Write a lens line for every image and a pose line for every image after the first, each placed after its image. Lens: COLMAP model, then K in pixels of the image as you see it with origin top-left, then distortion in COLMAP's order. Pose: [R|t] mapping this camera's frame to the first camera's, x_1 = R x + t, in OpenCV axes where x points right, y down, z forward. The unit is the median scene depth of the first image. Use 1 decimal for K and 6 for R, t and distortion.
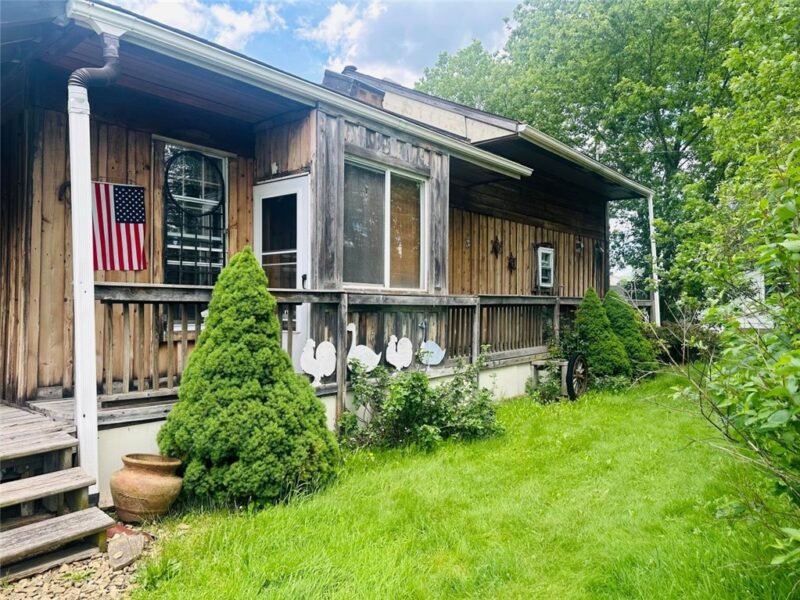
lens RADIAL K [[565.8, 0, 400.7], [0, 565.8, 297.8], [0, 0, 1]] dist [0.080883, -0.002487]
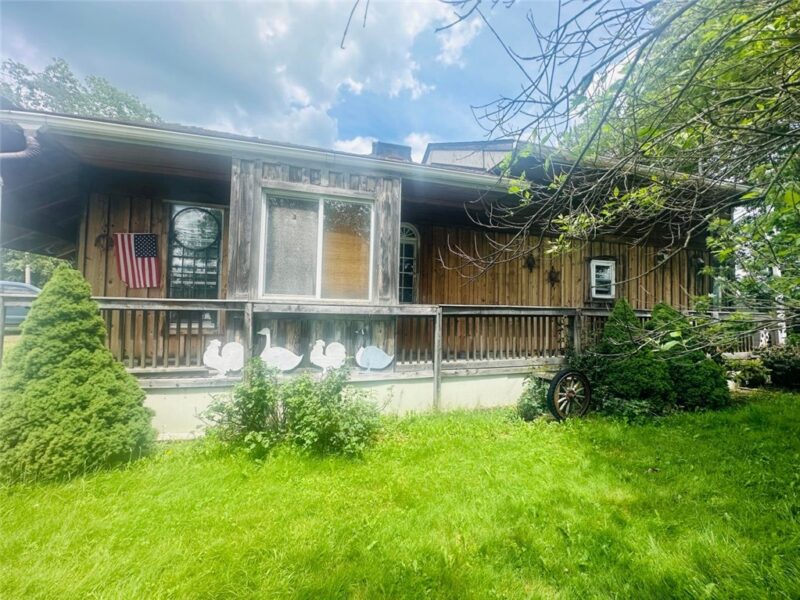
lens RADIAL K [[320.0, 0, 399.3], [0, 320.0, 298.4], [0, 0, 1]] dist [0.000609, 0.000725]
pose [[0.828207, -0.003320, -0.560412, 0.434189], [-0.009570, 0.999753, -0.020066, -0.005879], [0.560341, 0.021982, 0.827971, 0.494773]]
